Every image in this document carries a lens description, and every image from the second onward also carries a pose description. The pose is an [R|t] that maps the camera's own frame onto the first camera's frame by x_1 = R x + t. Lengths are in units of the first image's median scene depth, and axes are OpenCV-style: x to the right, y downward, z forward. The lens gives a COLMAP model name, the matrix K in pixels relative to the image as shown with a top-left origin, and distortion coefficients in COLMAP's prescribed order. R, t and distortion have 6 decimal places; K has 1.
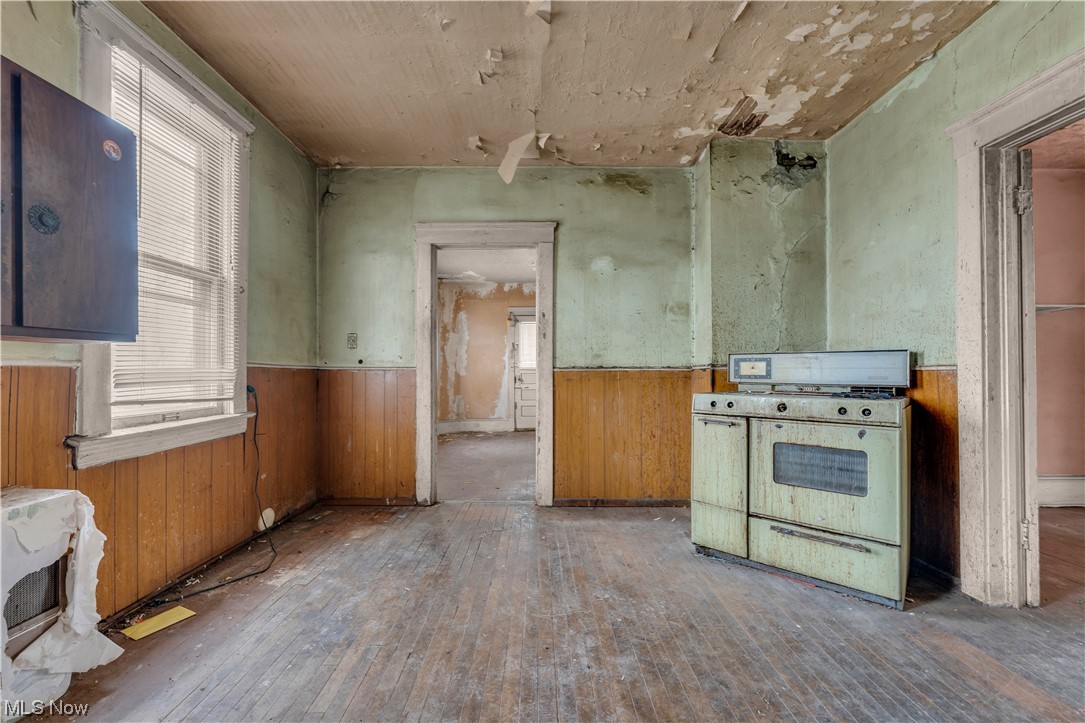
lens RADIAL K [[434.3, 0, 537.0], [0, 434.3, 367.0], [0, 0, 1]] dist [0.001981, 0.000006]
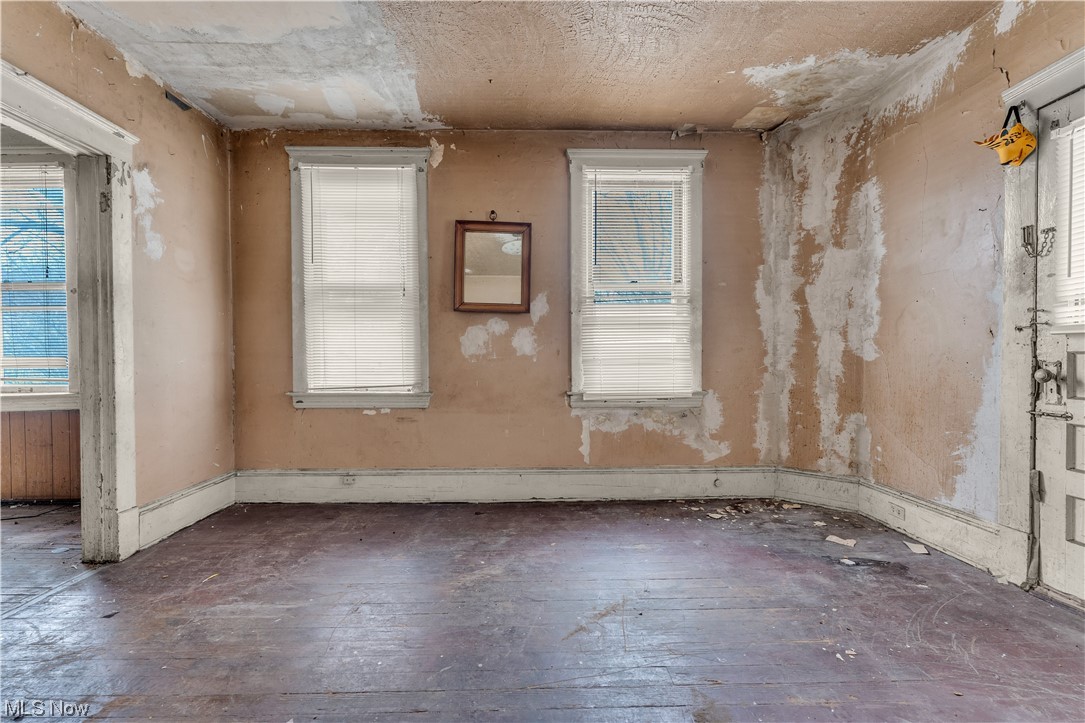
lens RADIAL K [[434.3, 0, 537.0], [0, 434.3, 367.0], [0, 0, 1]] dist [0.001981, 0.000006]
pose [[0.026238, 0.016983, -0.999511, 0.181863], [0.021533, 0.999614, 0.017550, 0.012890], [0.999424, -0.021983, 0.025862, 0.719290]]
